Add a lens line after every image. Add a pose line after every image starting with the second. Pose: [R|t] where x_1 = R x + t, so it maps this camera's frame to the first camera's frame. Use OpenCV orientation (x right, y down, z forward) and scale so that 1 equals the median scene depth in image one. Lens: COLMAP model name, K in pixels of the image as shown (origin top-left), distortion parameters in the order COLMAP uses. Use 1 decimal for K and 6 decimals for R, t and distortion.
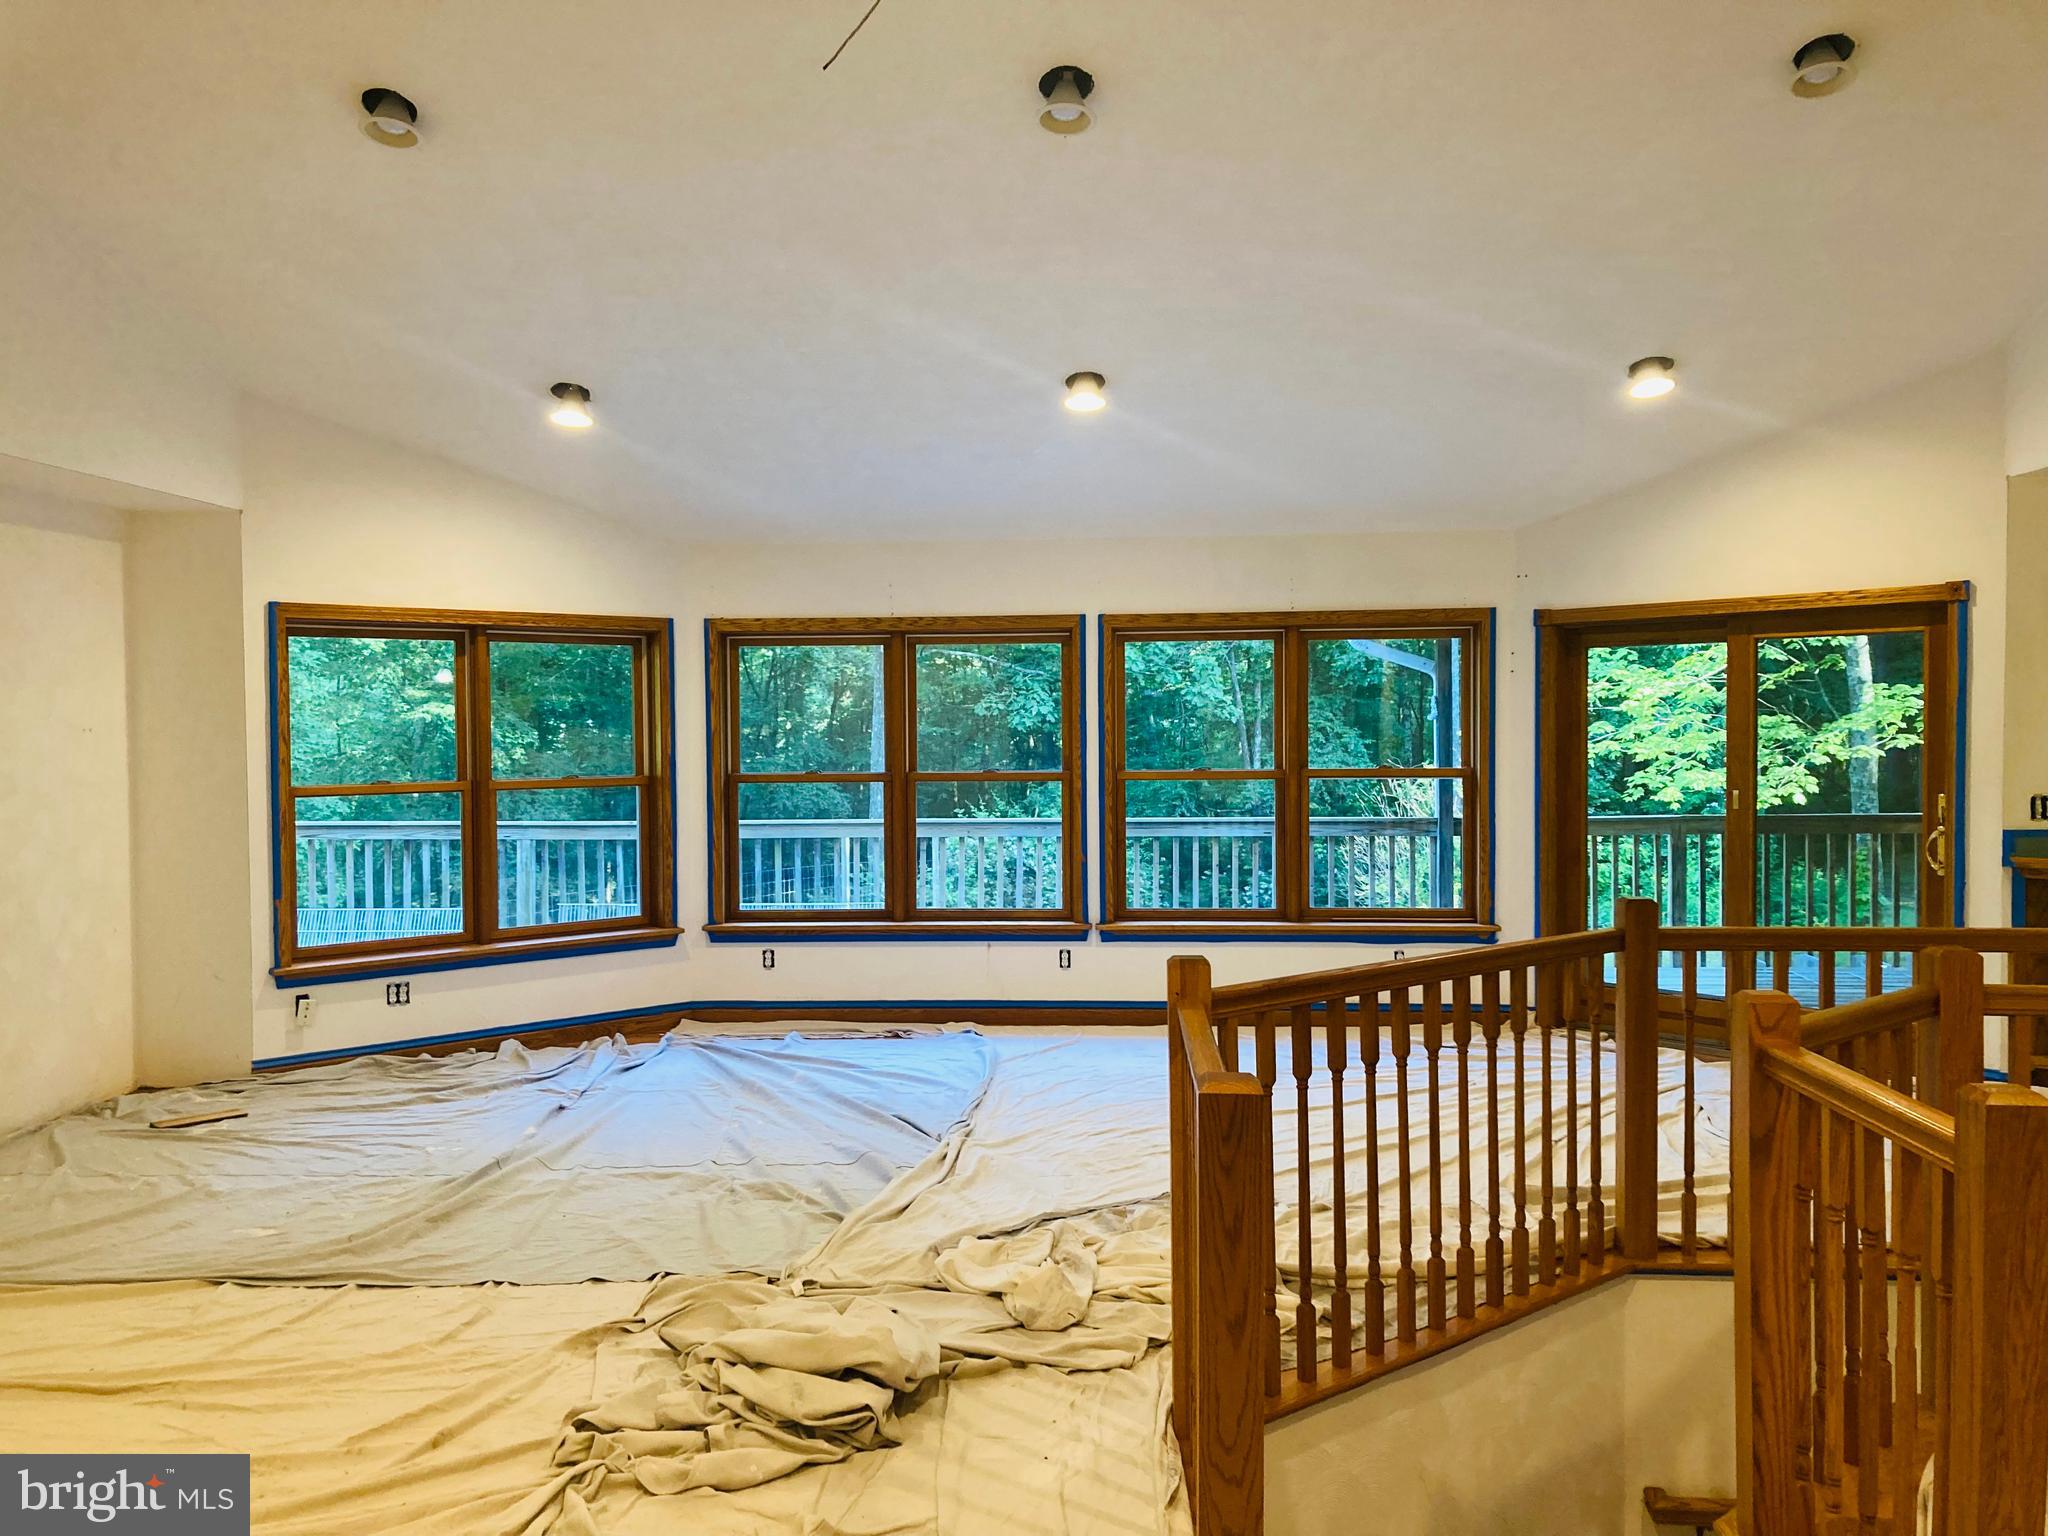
lens RADIAL K [[1683.7, 0, 1021.0], [0, 1683.7, 766.9], [0, 0, 1]] dist [0.092003, -0.126430]
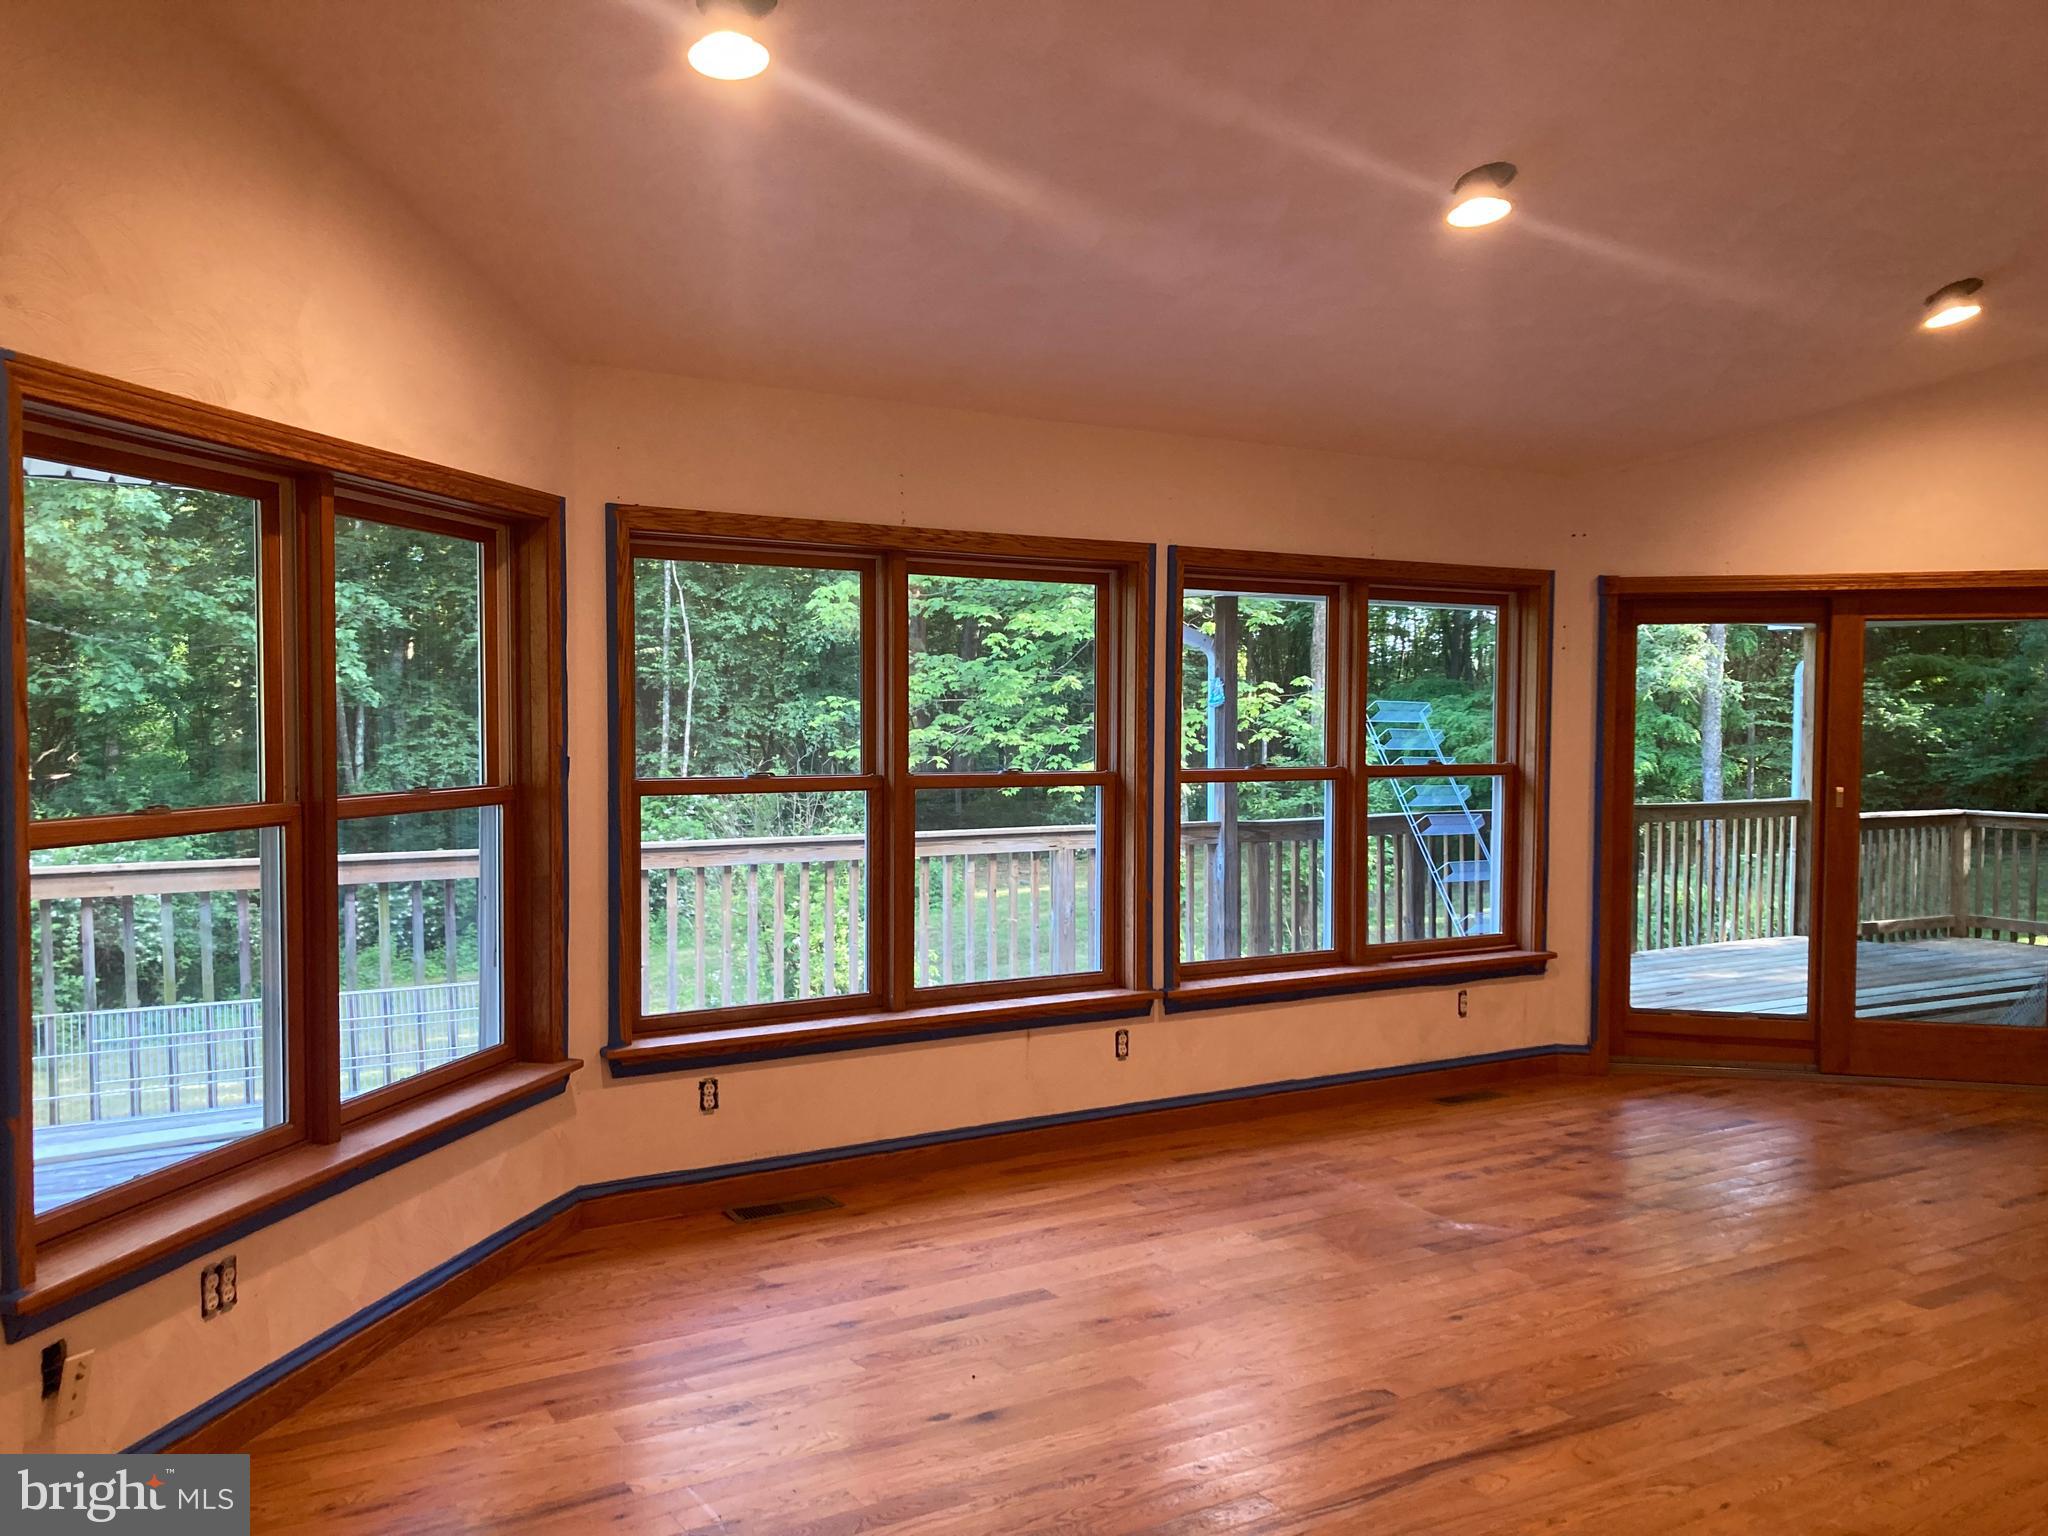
lens RADIAL K [[1683.7, 0, 1021.0], [0, 1683.7, 766.9], [0, 0, 1]] dist [0.092003, -0.126430]
pose [[0.815394, -0.004916, 0.578886, -0.403606], [0.002633, 0.999985, 0.004783, -0.002522], [-0.578901, -0.002376, 0.815394, 0.464742]]
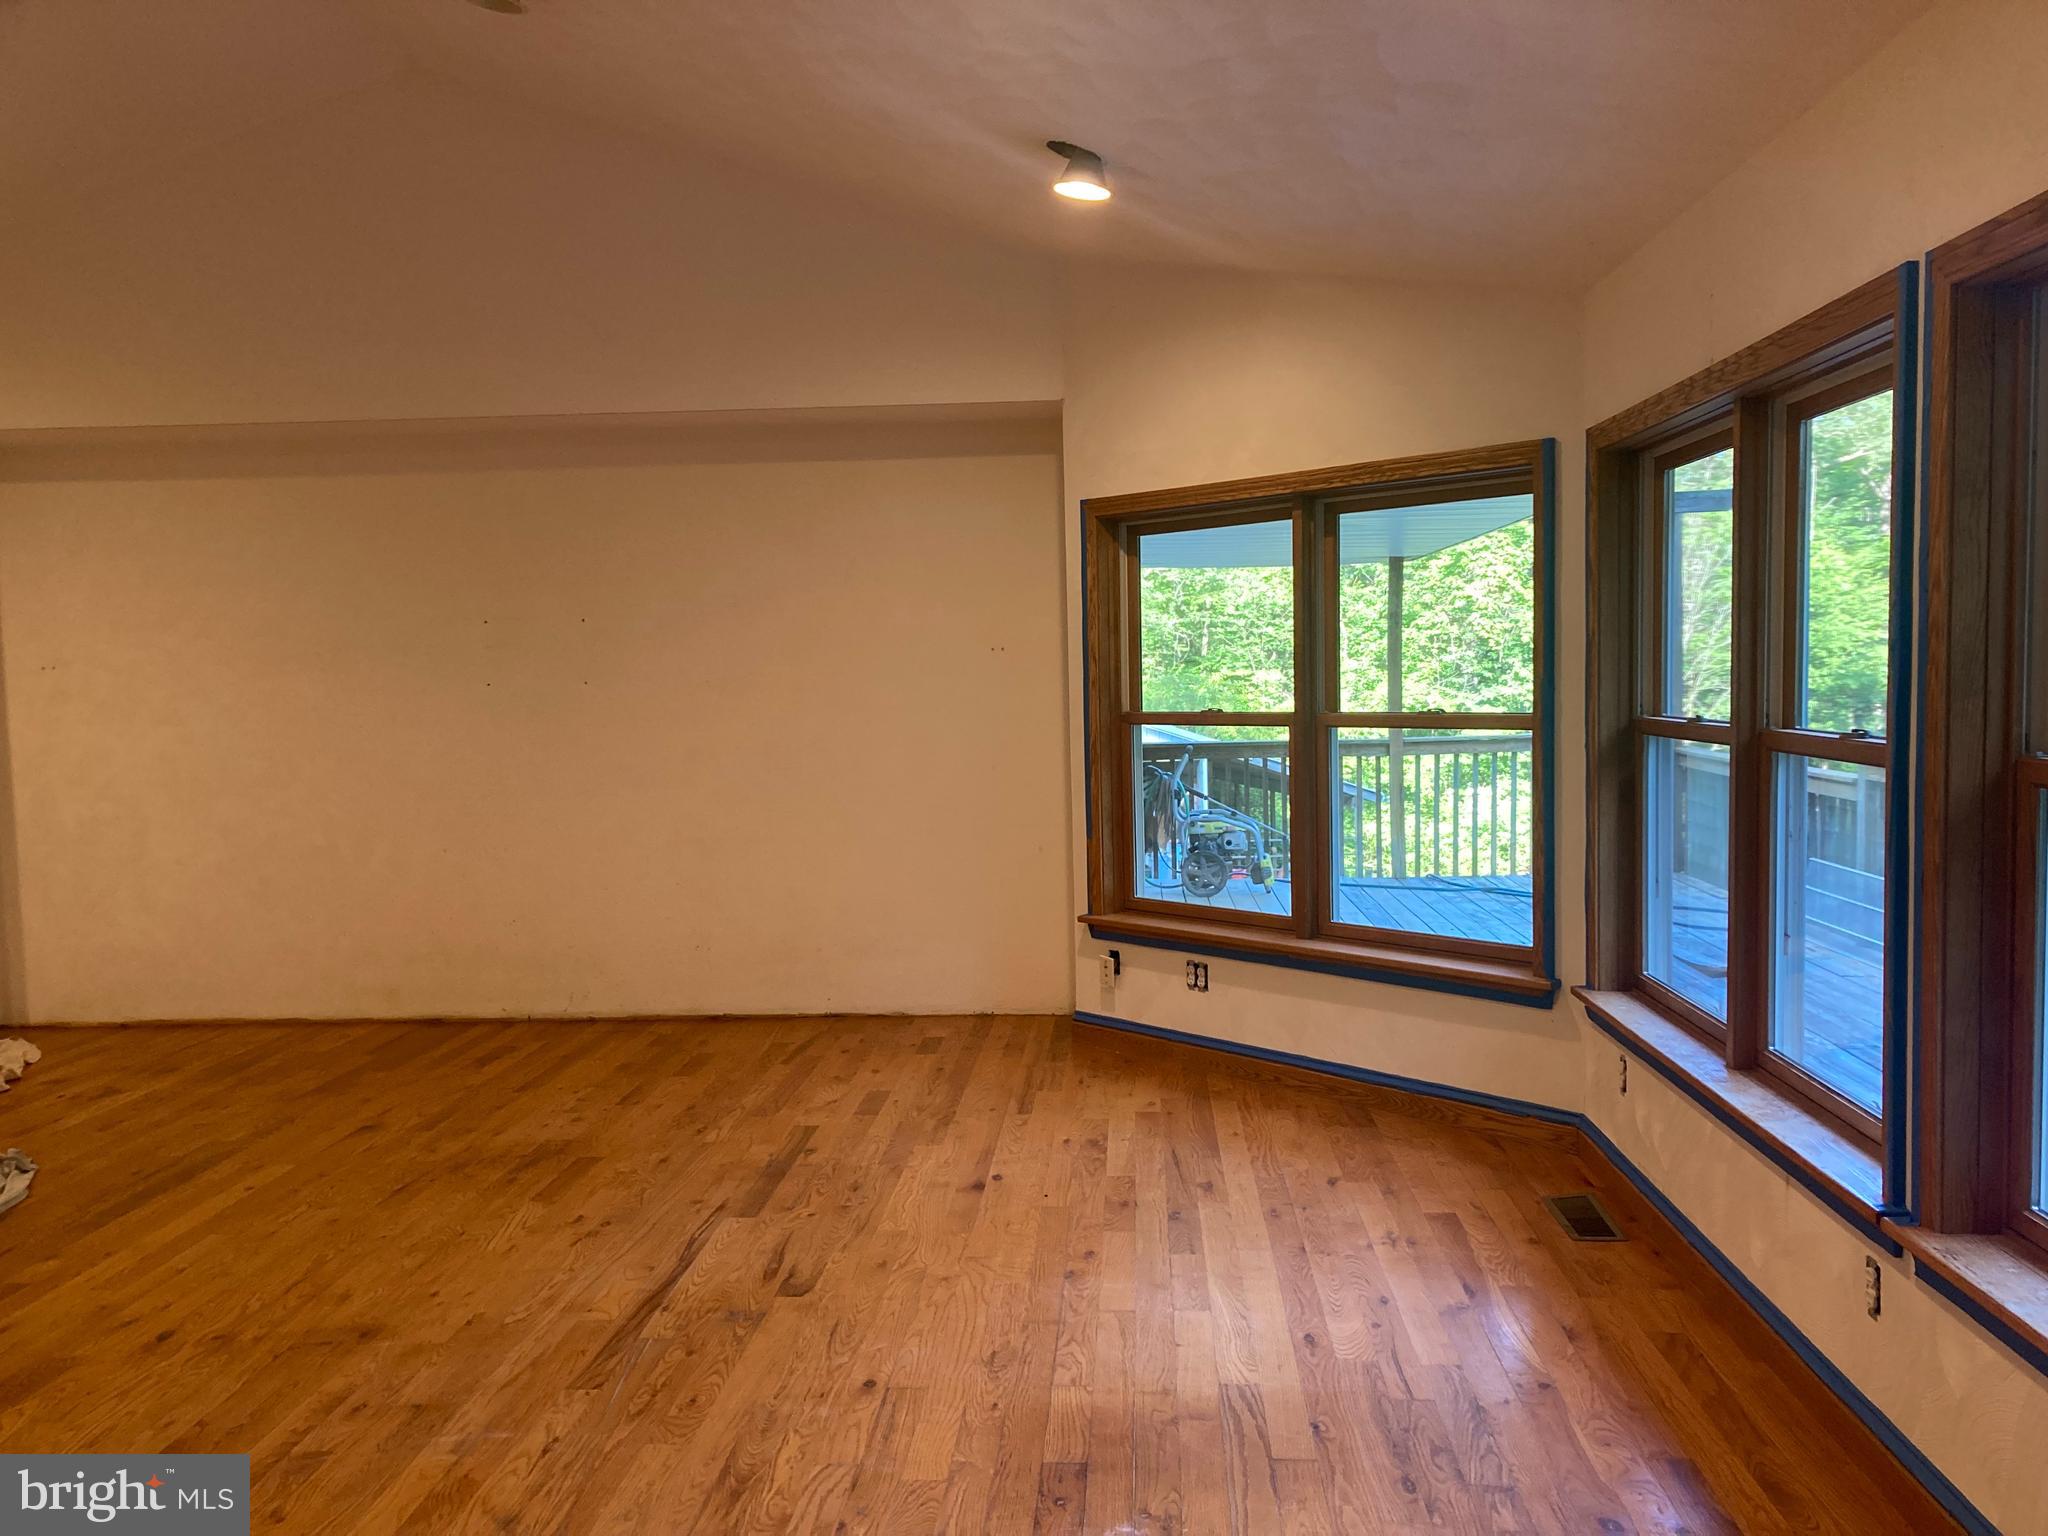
lens RADIAL K [[1683.7, 0, 1021.0], [0, 1683.7, 766.9], [0, 0, 1]] dist [0.092003, -0.126430]
pose [[-0.006039, 0.072130, -0.997377, 0.363746], [-0.000228, 0.997395, 0.072132, -0.017645], [0.999982, 0.000663, -0.006006, 0.824034]]
